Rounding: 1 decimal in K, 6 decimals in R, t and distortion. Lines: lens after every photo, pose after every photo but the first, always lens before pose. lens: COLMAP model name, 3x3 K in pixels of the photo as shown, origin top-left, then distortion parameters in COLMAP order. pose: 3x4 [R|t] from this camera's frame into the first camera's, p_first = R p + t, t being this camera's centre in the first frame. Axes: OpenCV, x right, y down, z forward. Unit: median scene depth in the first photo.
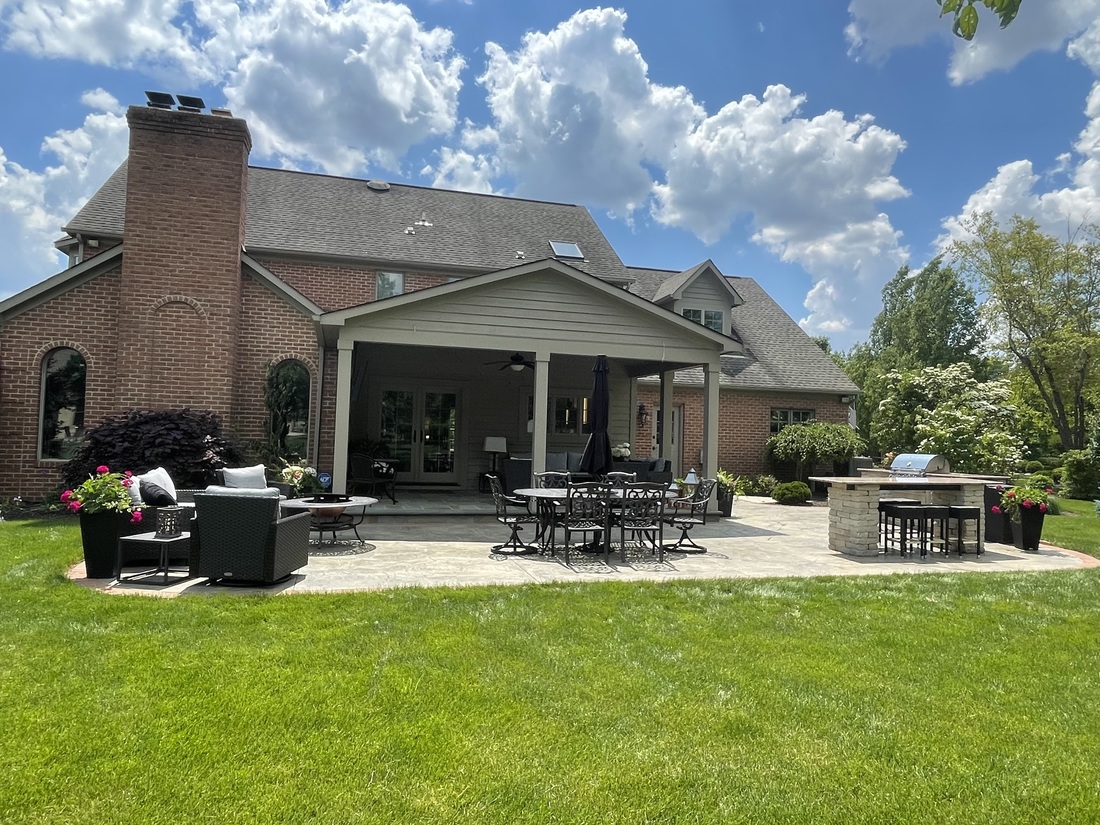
lens RADIAL K [[732.7, 0, 546.1], [0, 732.7, 414.3], [0, 0, 1]] dist [-0.006158, 0.005438]
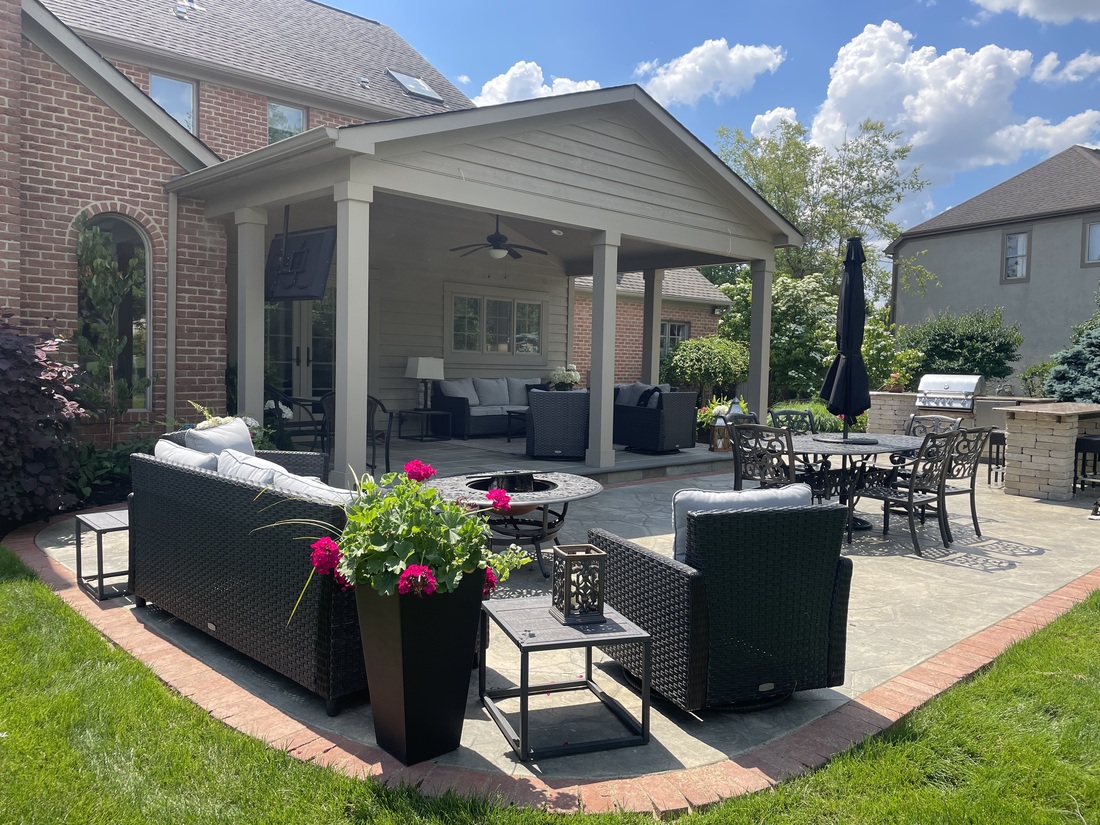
lens RADIAL K [[841.0, 0, 555.3], [0, 841.0, 410.3], [0, 0, 1]] dist [0.060664, -0.064005]
pose [[0.881996, -0.033856, 0.470039, -0.362481], [-0.014384, 0.995017, 0.098660, 0.001771], [-0.471037, -0.093778, 0.877115, 0.293216]]
